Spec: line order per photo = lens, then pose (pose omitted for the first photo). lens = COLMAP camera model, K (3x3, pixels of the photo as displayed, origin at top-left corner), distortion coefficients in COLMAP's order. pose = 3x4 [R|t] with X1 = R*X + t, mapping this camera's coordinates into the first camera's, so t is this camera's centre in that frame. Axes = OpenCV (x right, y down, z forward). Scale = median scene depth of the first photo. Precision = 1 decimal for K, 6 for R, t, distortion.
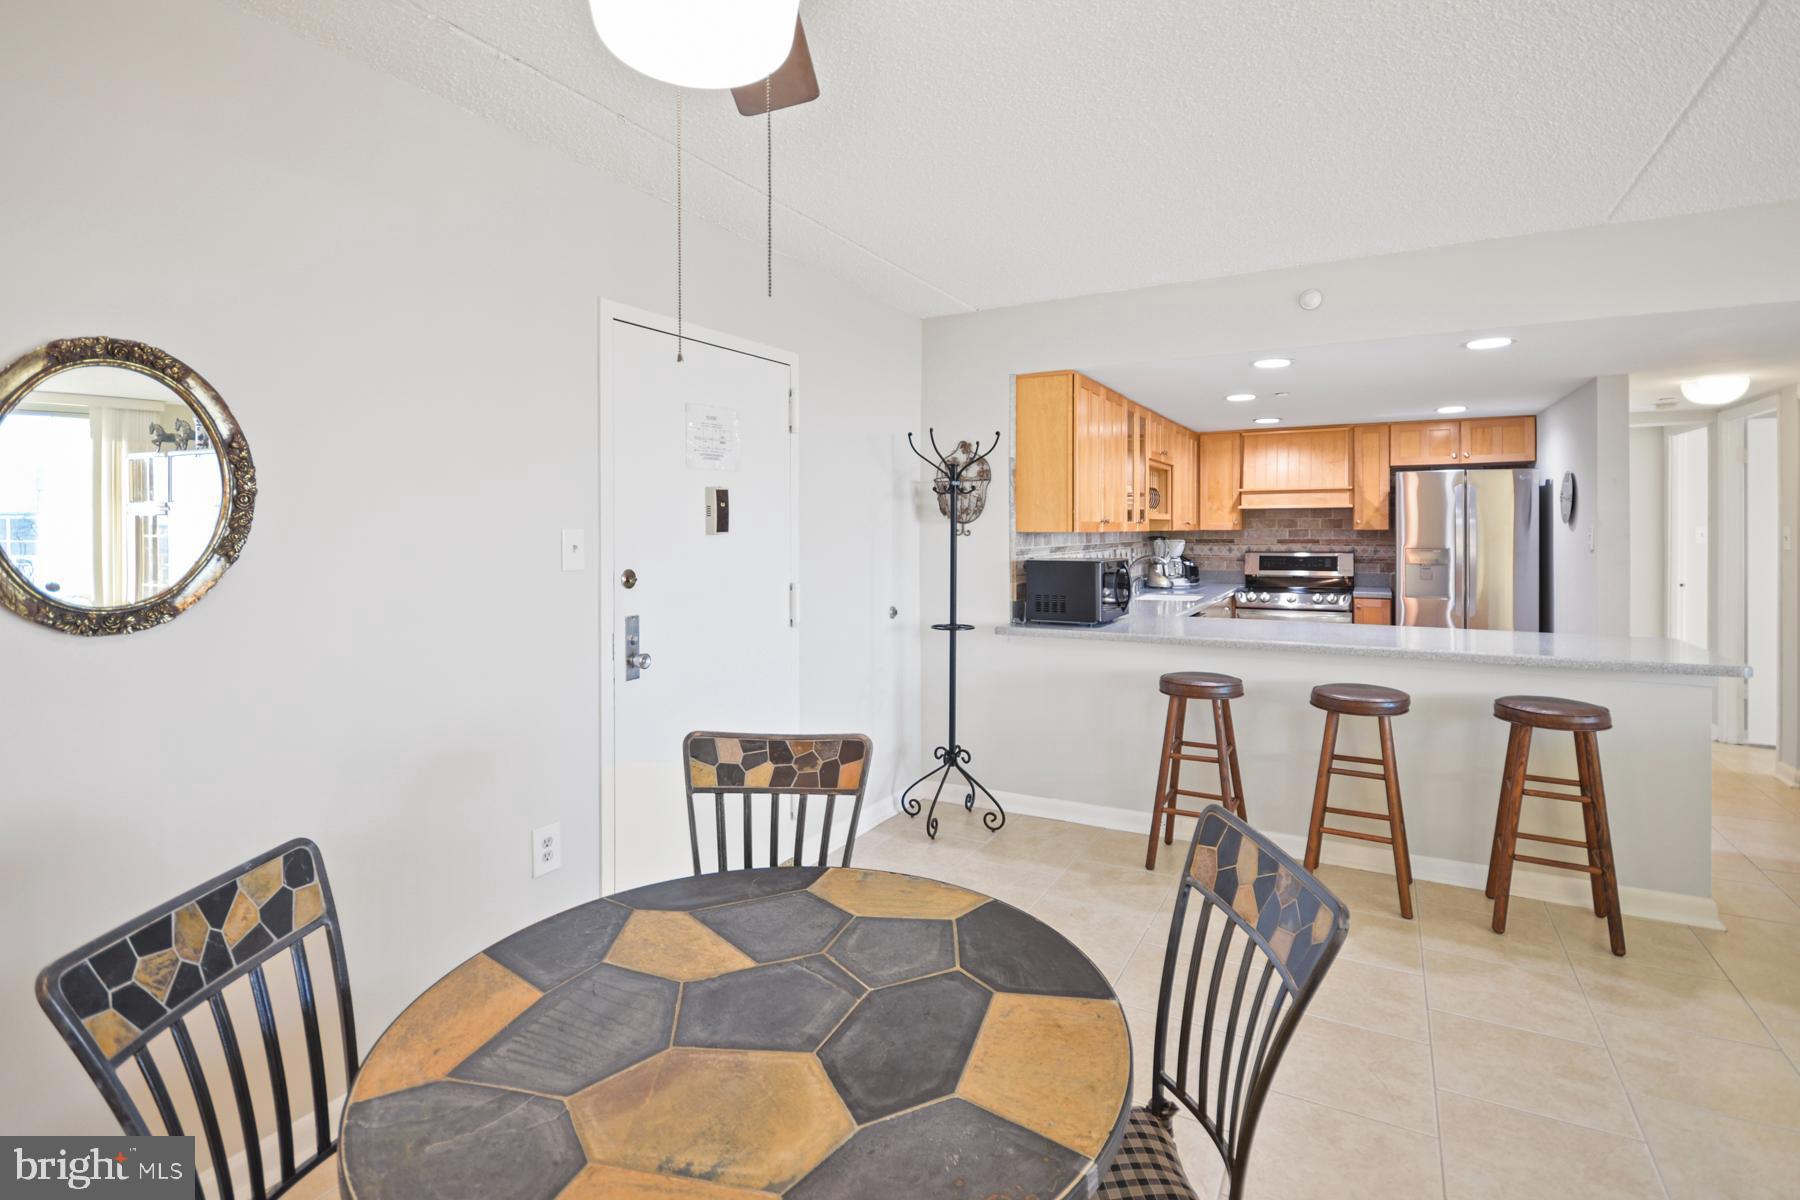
lens RADIAL K [[872.9, 0, 887.3], [0, 872.9, 533.4], [0, 0, 1]] dist [0.008221, -0.009251]
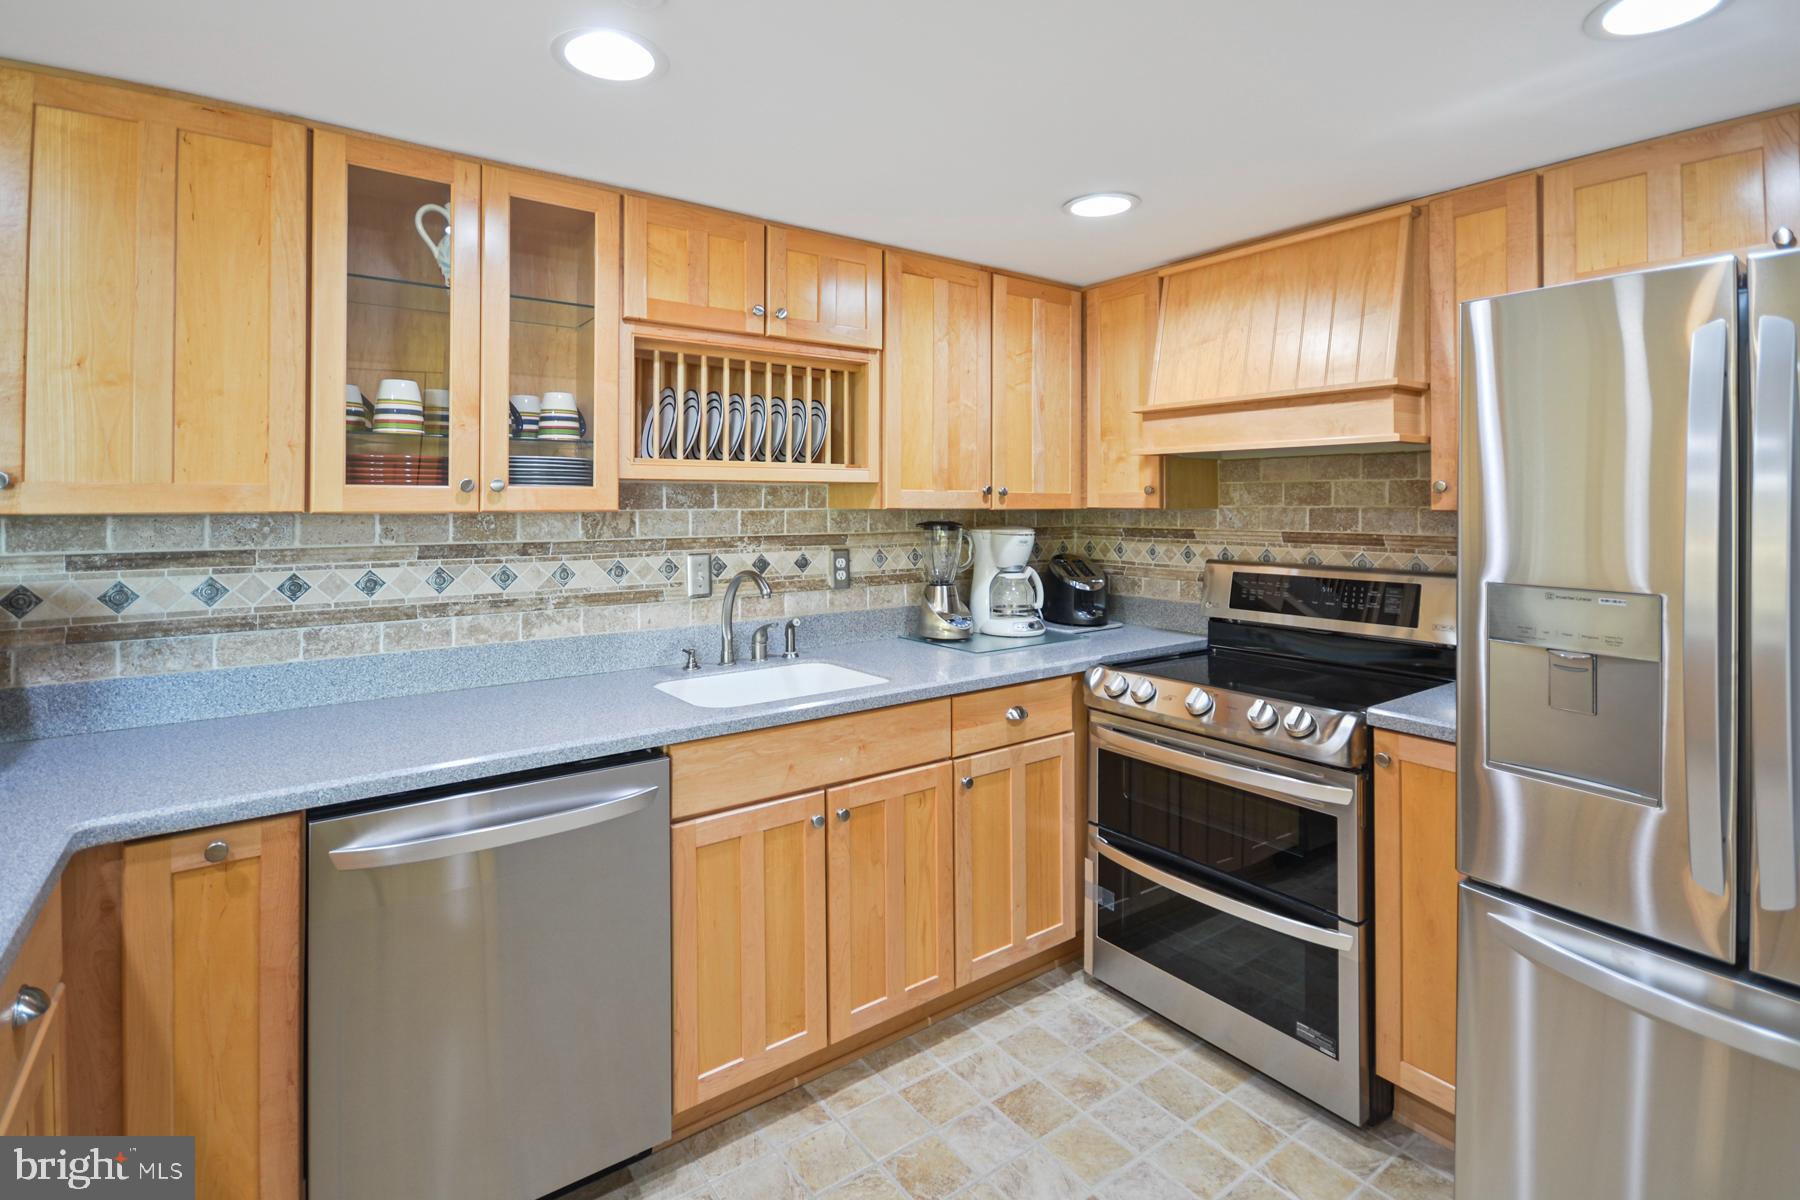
lens RADIAL K [[844.8, 0, 889.4], [0, 844.8, 495.8], [0, 0, 1]] dist [-0.000245, -0.005879]
pose [[0.909694, 0.000355, -0.415279, 0.853508], [-0.004780, 0.999942, -0.009616, -0.010258], [0.415252, 0.010733, 0.909643, 1.107116]]
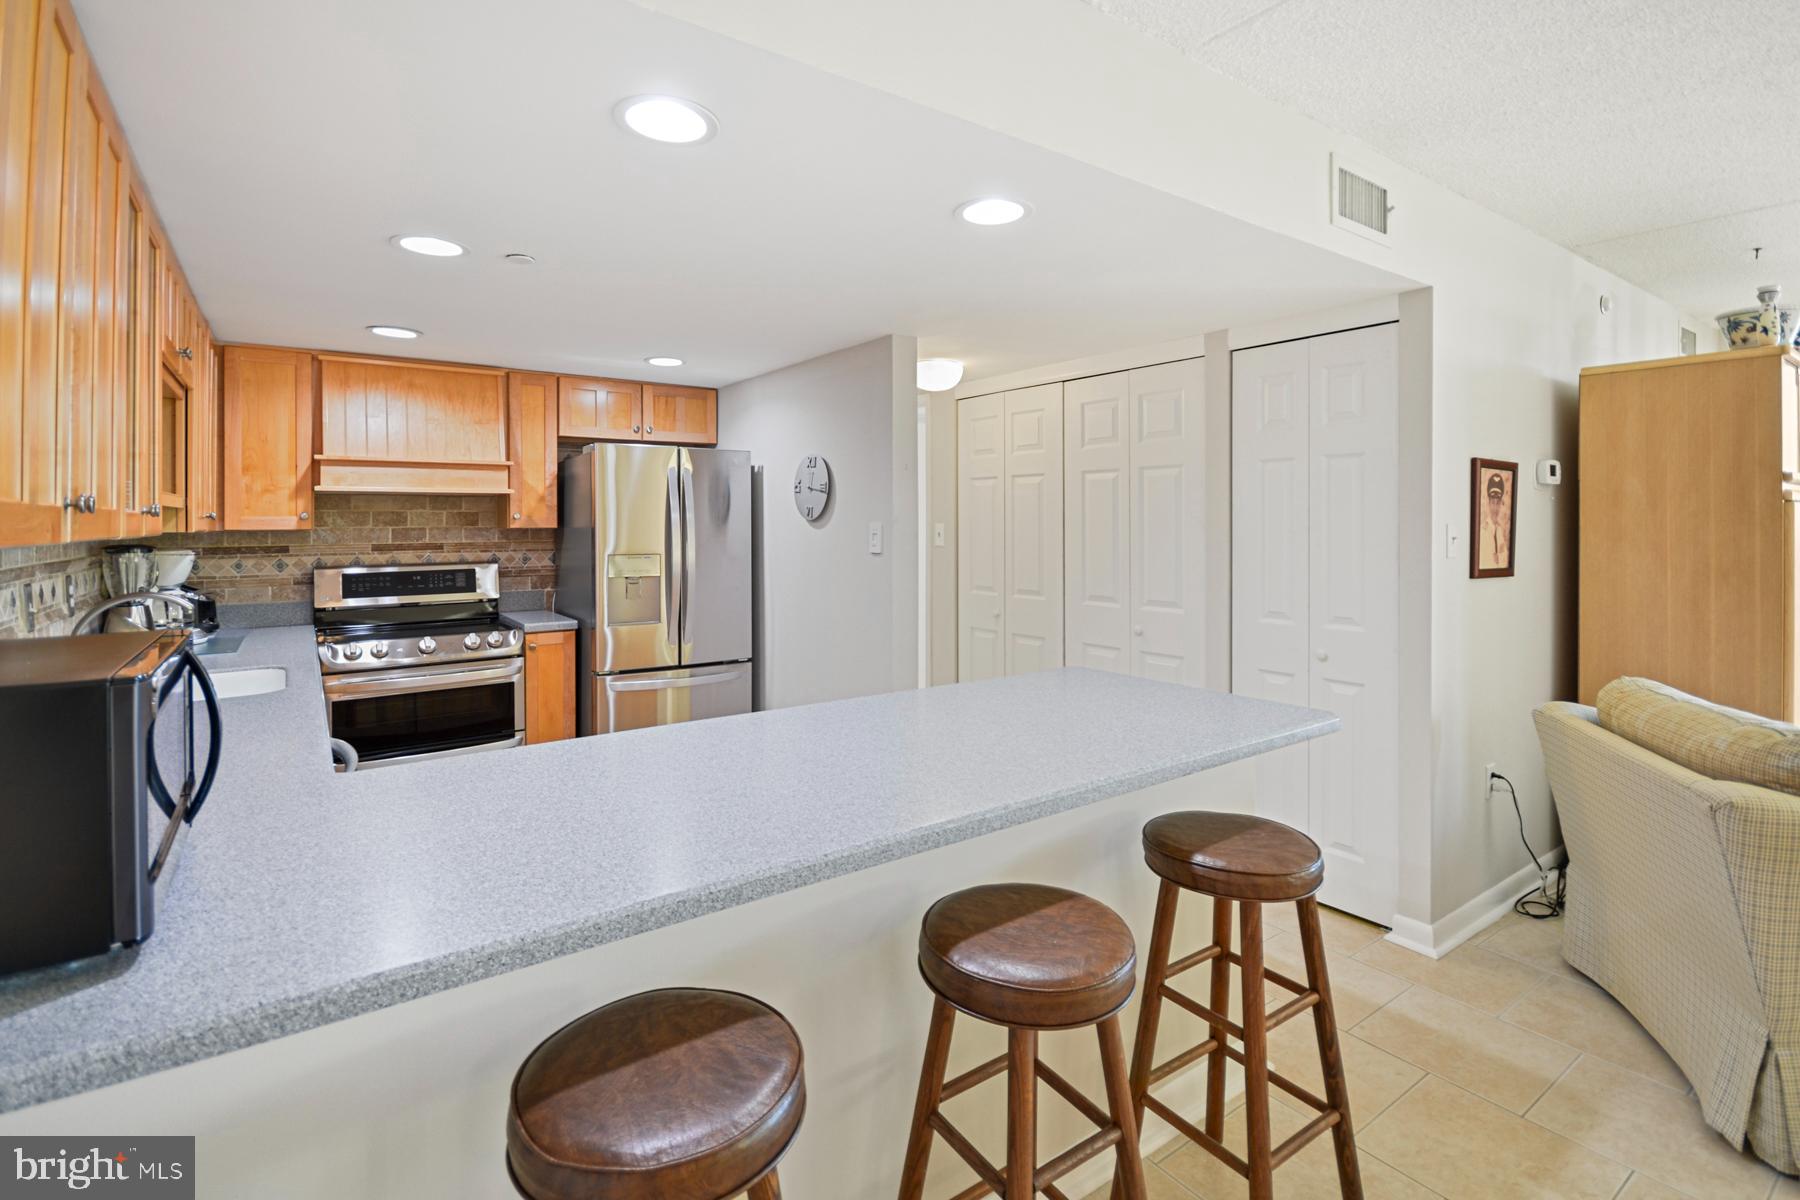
lens RADIAL K [[844.8, 0, 915.6], [0, 844.8, 514.9], [0, 0, 1]] dist [-0.000245, -0.005879]
pose [[0.418237, 0.008253, 0.908300, 0.147673], [0.006617, 0.999905, -0.012132, -0.007809], [-0.908314, 0.011084, 0.418143, 0.810072]]
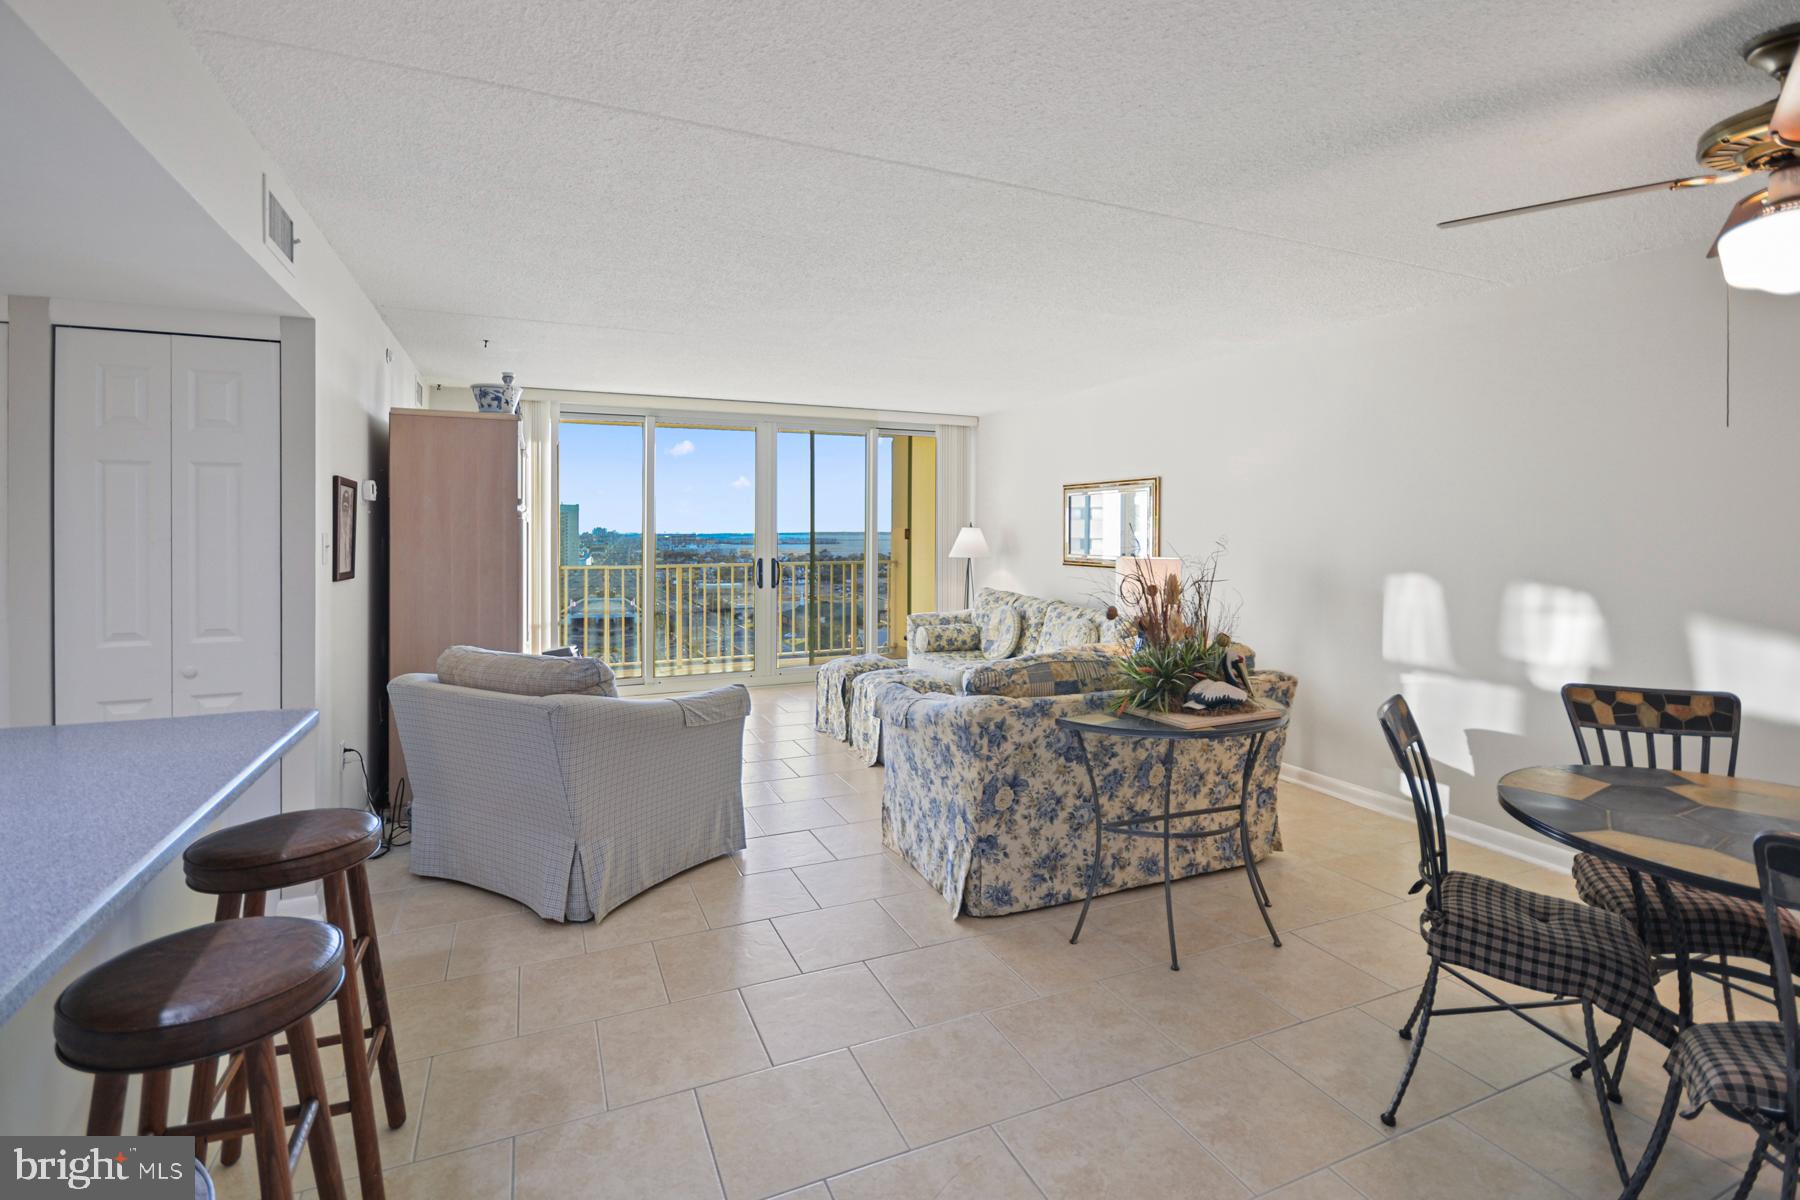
lens RADIAL K [[844.8, 0, 880.6], [0, 844.8, 541.8], [0, 0, 1]] dist [-0.000245, -0.005879]
pose [[-0.798943, -0.006538, 0.601371, 0.075915], [0.006108, 0.999801, 0.018985, -0.010419], [-0.601376, 0.018841, -0.798744, 1.032954]]
